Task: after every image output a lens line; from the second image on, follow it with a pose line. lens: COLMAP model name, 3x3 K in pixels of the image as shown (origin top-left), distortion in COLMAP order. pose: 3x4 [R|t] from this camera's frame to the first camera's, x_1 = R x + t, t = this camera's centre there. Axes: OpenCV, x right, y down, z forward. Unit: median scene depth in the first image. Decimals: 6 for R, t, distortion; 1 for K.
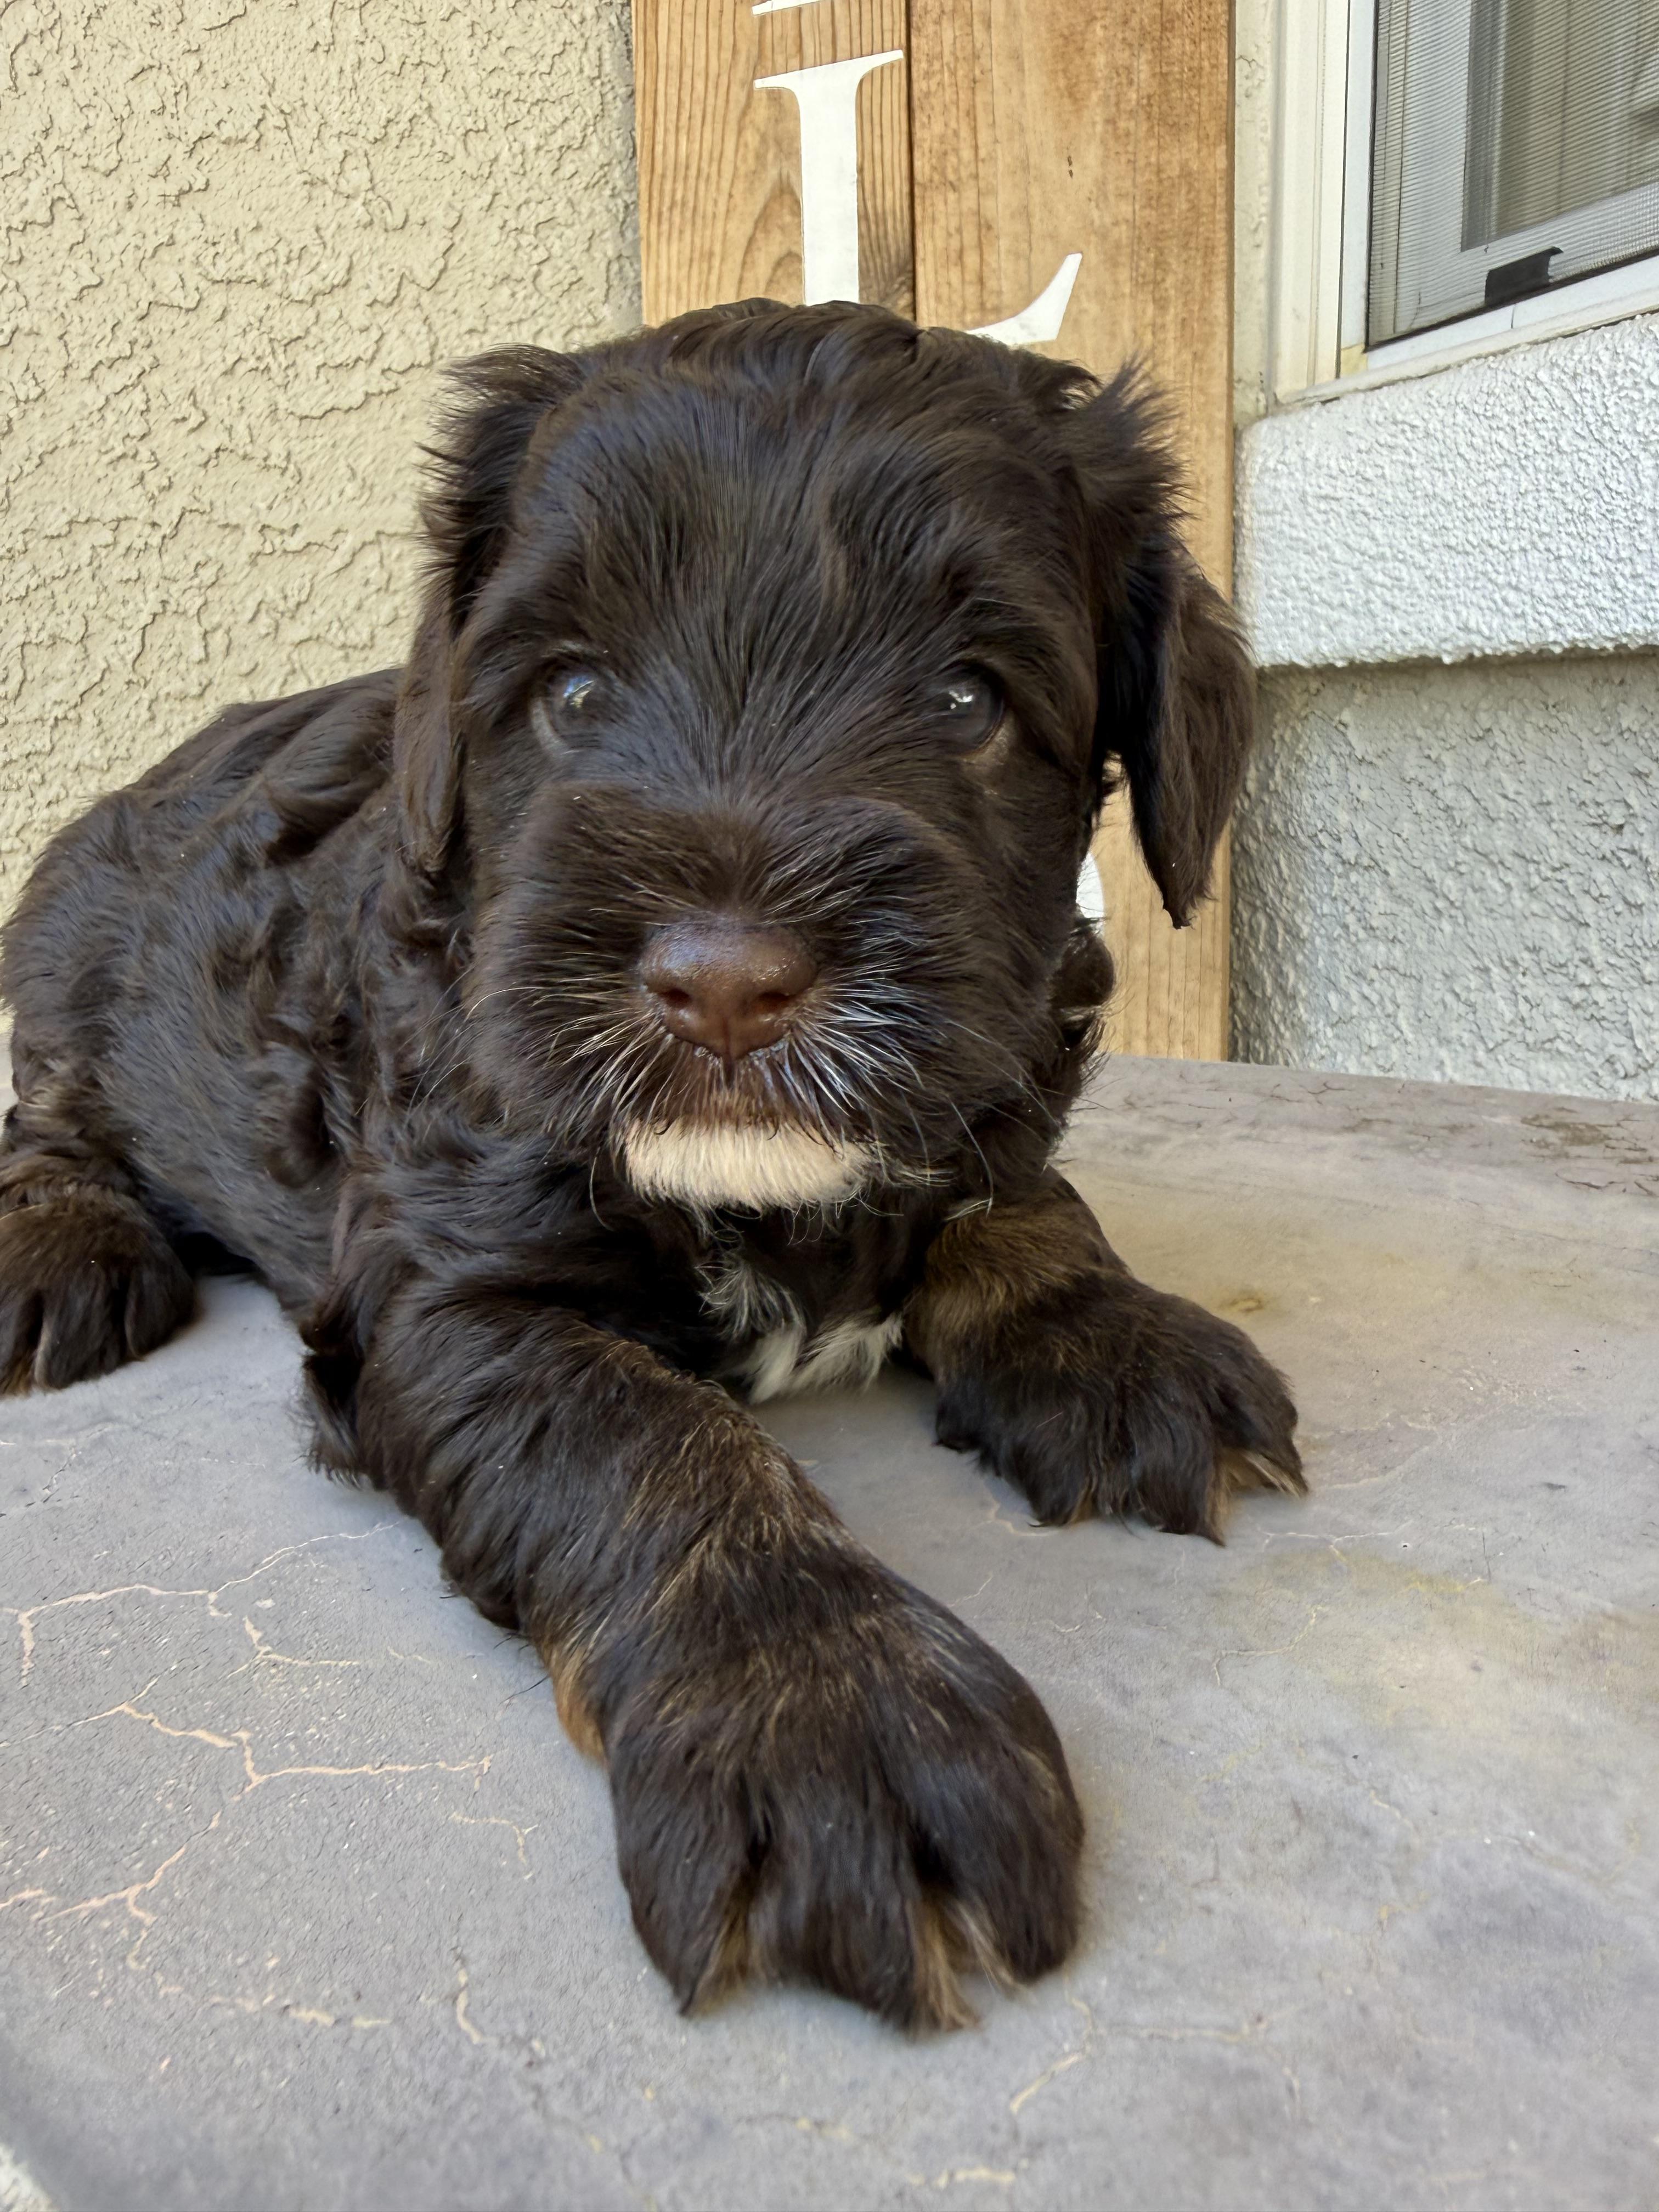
lens RADIAL K [[1535.1, 0, 823.5], [0, 1535.1, 973.7], [0, 0, 1]] dist [-0.012198, 0.026186]
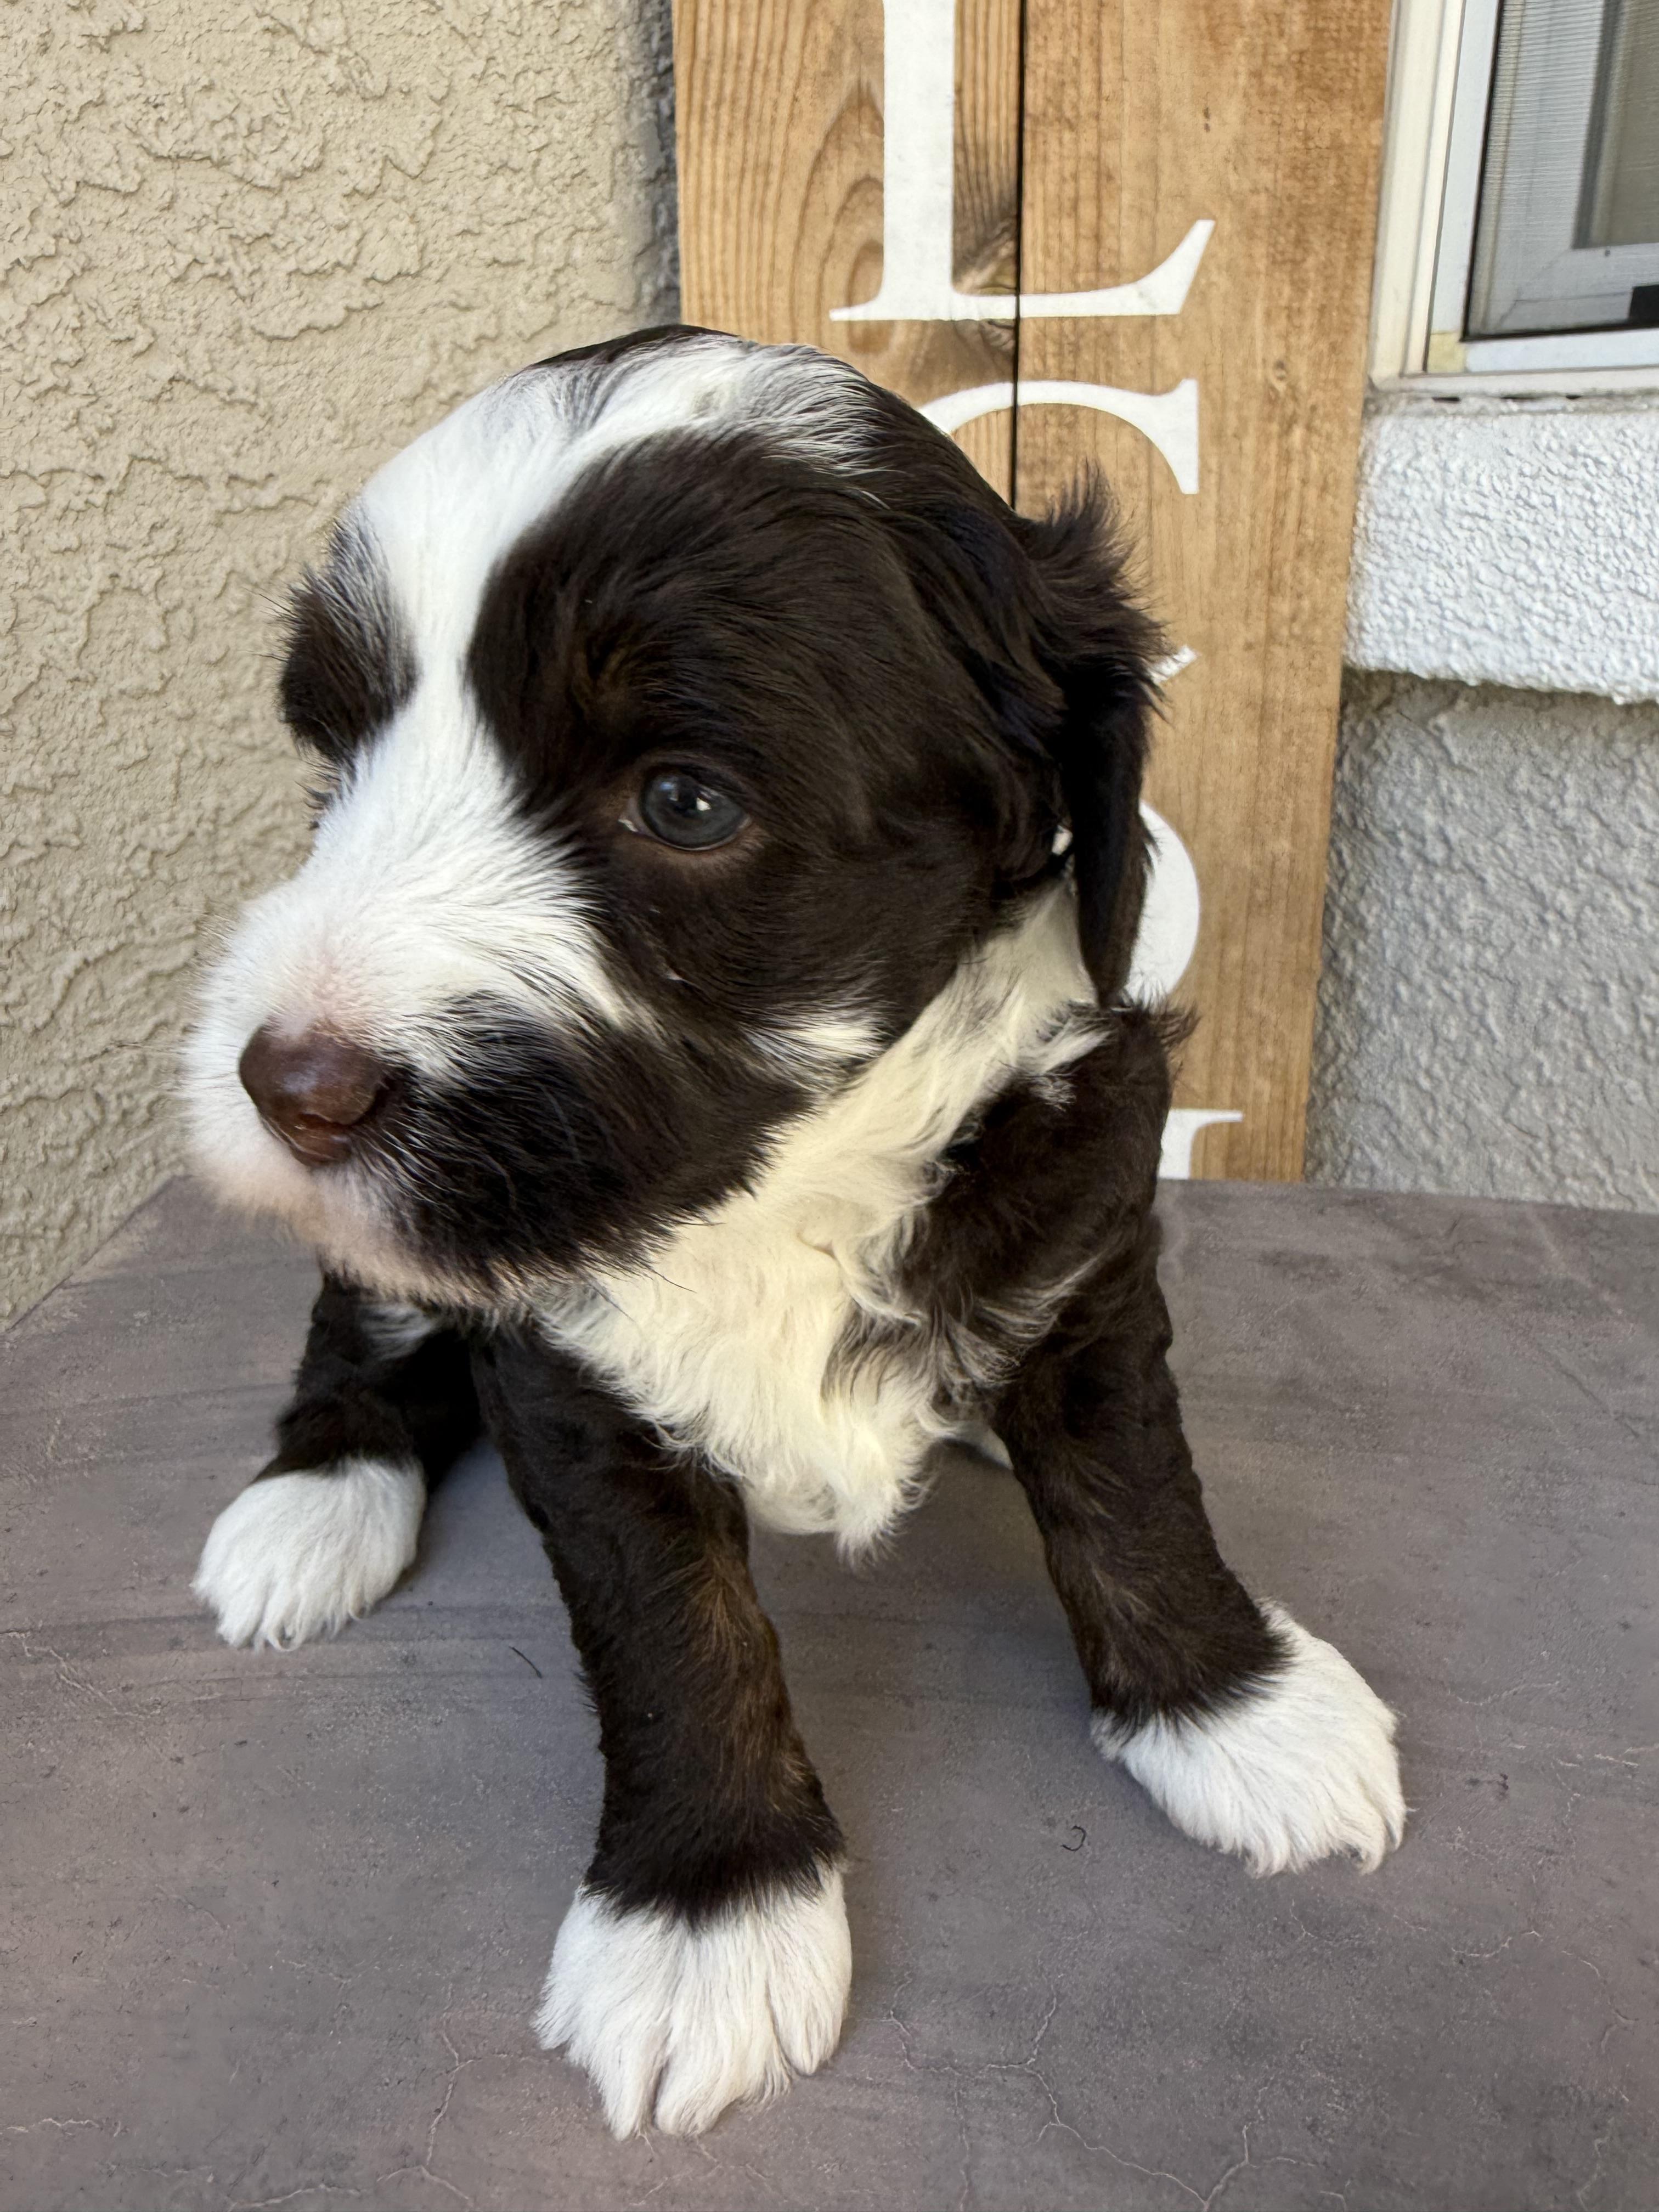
lens RADIAL K [[1537.4, 0, 832.8], [0, 1537.4, 950.2], [0, 0, 1]] dist [-0.002368, 0.022086]
pose [[0.962201, -0.056738, 0.266364, -0.309953], [0.023113, 0.991542, 0.127712, -0.151012], [-0.271358, -0.116728, 0.955374, 0.120785]]
